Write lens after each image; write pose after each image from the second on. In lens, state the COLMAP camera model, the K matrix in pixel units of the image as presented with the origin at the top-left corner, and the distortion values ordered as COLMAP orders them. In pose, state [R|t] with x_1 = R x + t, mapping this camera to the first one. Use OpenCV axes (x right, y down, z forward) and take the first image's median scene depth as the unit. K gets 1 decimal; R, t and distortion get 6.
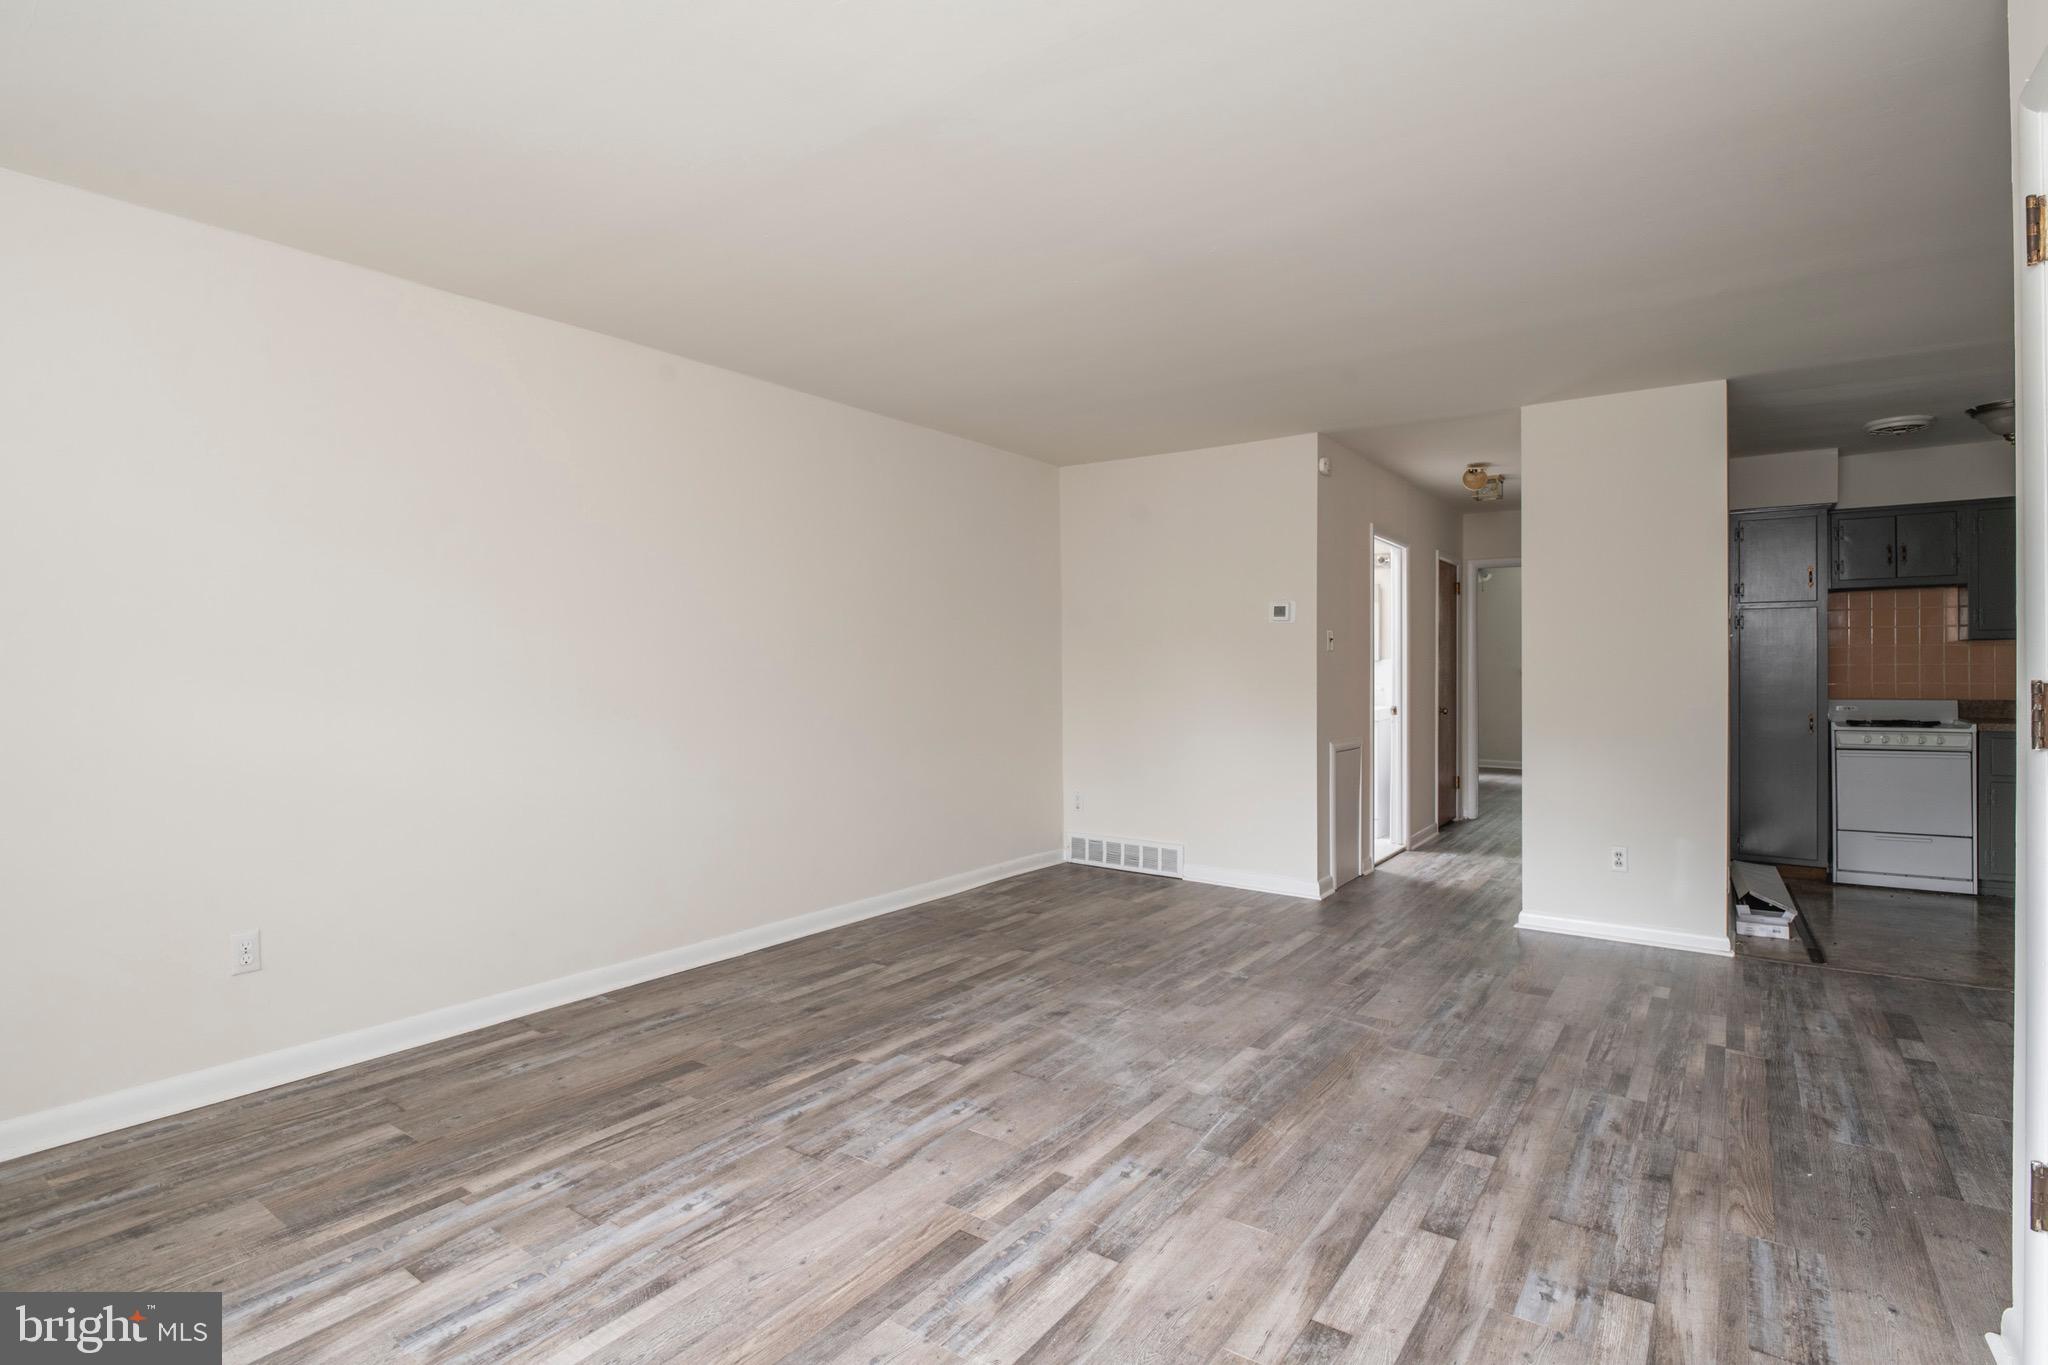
lens RADIAL K [[998.4, 0, 1036.8], [0, 998.4, 668.9], [0, 0, 1]] dist [-0.014202, -0.001329]
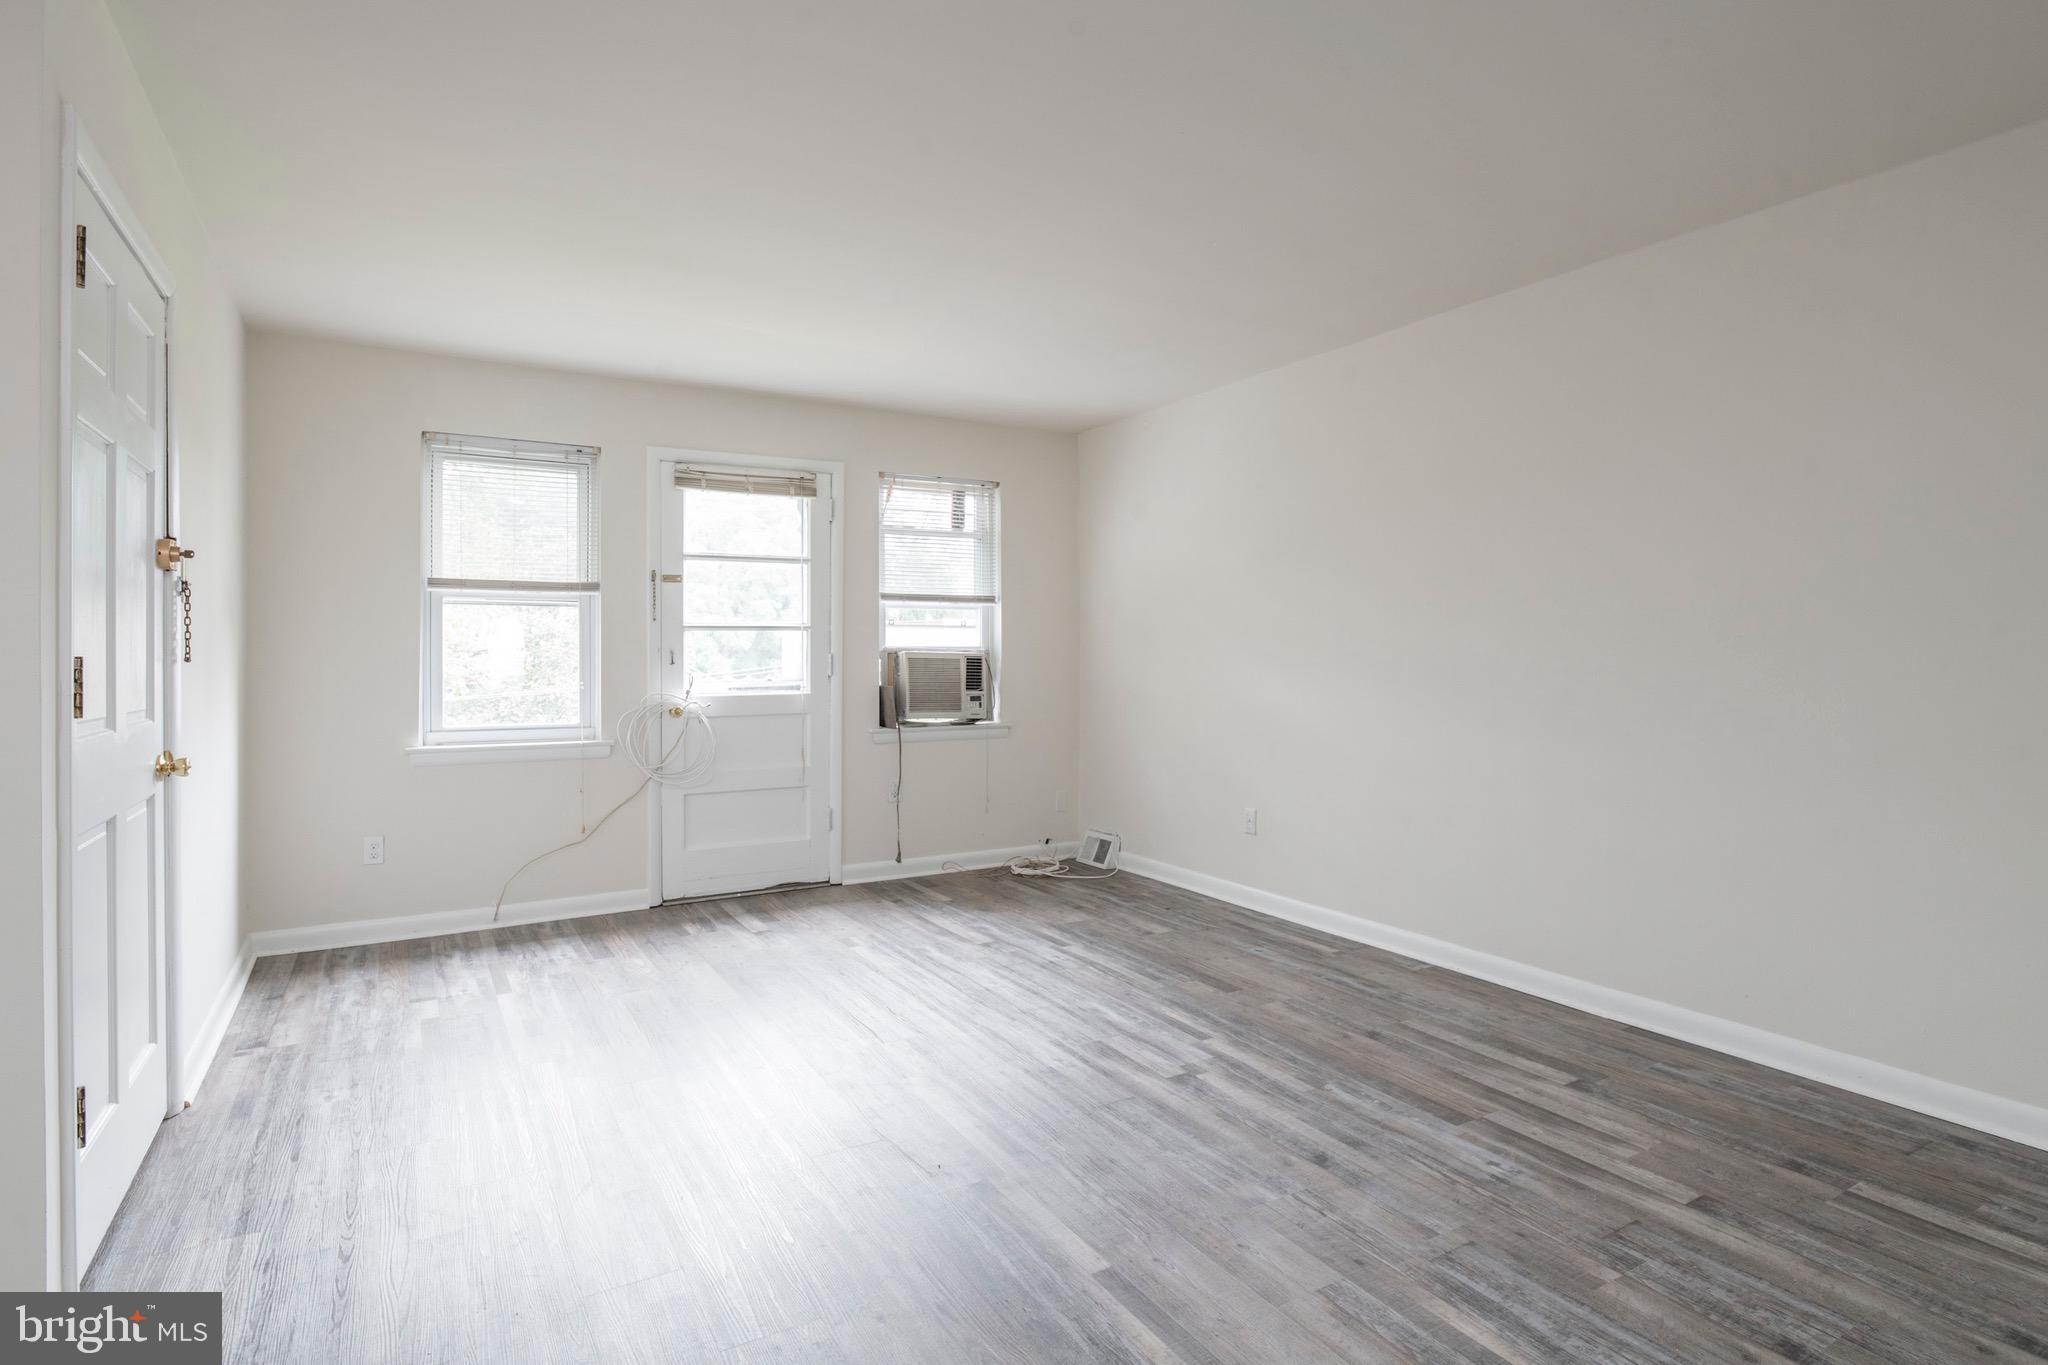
lens RADIAL K [[1067.4, 0, 1039.8], [0, 1067.4, 659.1], [0, 0, 1]] dist [-0.011736, -0.002582]
pose [[-0.403285, 0.011030, -0.915008, 0.791119], [0.000801, 0.999931, 0.011701, 0.000679], [0.915074, 0.003986, -0.403266, 1.175535]]
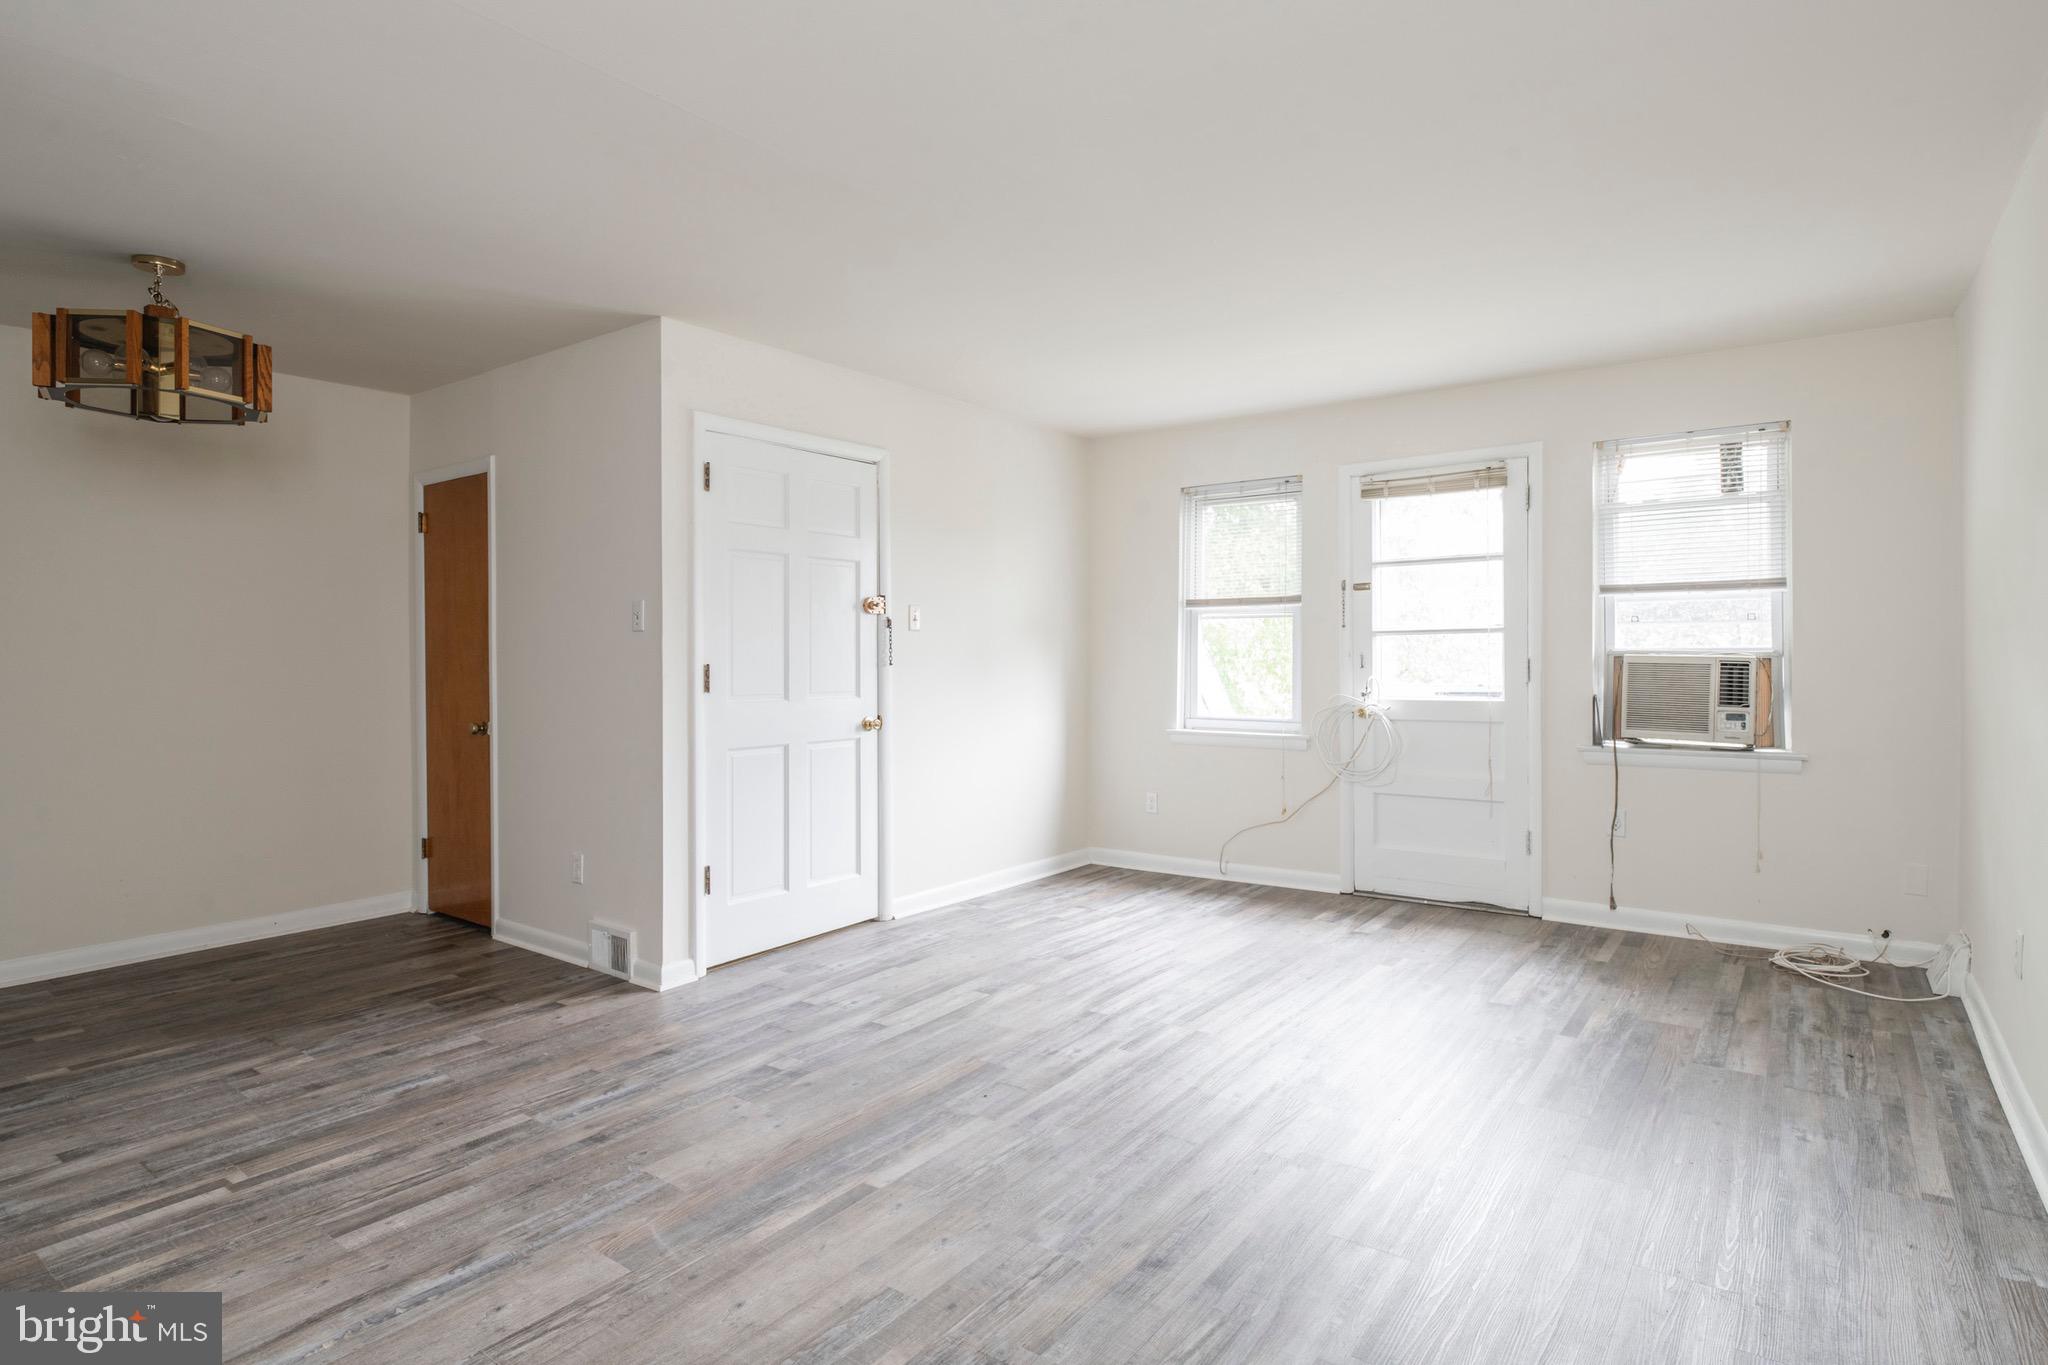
lens RADIAL K [[1067.4, 0, 1030.2], [0, 1067.4, 656.1], [0, 0, 1]] dist [-0.011736, -0.002582]
pose [[-0.999641, 0.011630, 0.024119, 0.079002], [0.011702, 0.999927, 0.002861, -0.002786], [-0.024084, 0.003143, -0.999705, 1.693722]]
